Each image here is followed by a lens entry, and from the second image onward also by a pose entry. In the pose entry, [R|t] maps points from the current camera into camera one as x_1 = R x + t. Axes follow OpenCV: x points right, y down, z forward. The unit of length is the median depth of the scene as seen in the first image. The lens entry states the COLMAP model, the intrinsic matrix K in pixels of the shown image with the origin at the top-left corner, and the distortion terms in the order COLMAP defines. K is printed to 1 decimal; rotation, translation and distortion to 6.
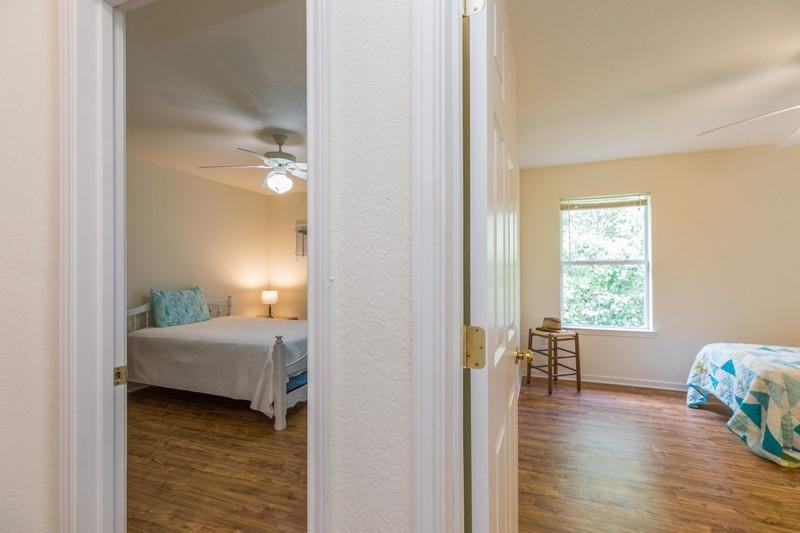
lens RADIAL K [[371.2, 0, 405.2], [0, 371.2, 269.6], [0, 0, 1]] dist [0.000549, -0.000164]
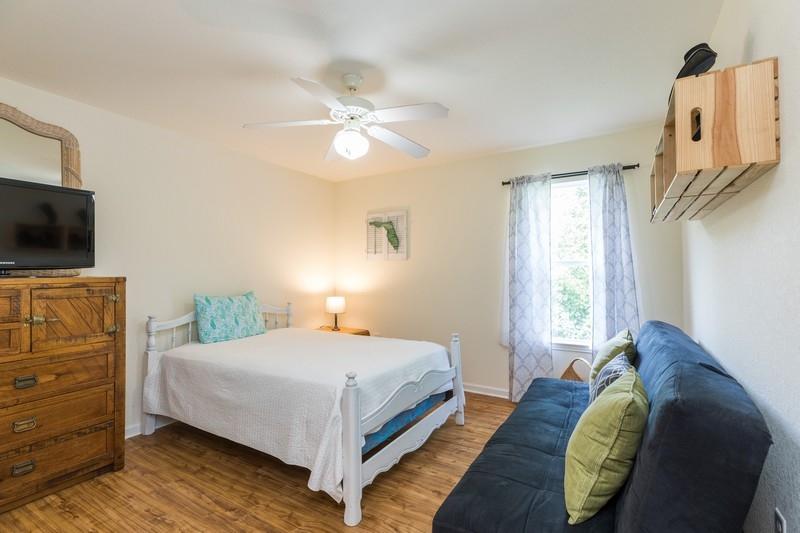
lens RADIAL K [[371.2, 0, 398.4], [0, 371.2, 265.8], [0, 0, 1]] dist [0.000549, -0.000164]
pose [[0.983982, -0.001182, -0.178266, -0.113010], [-0.001203, 0.999911, -0.013271, -0.000151], [0.178266, 0.013273, 0.983893, 0.297485]]
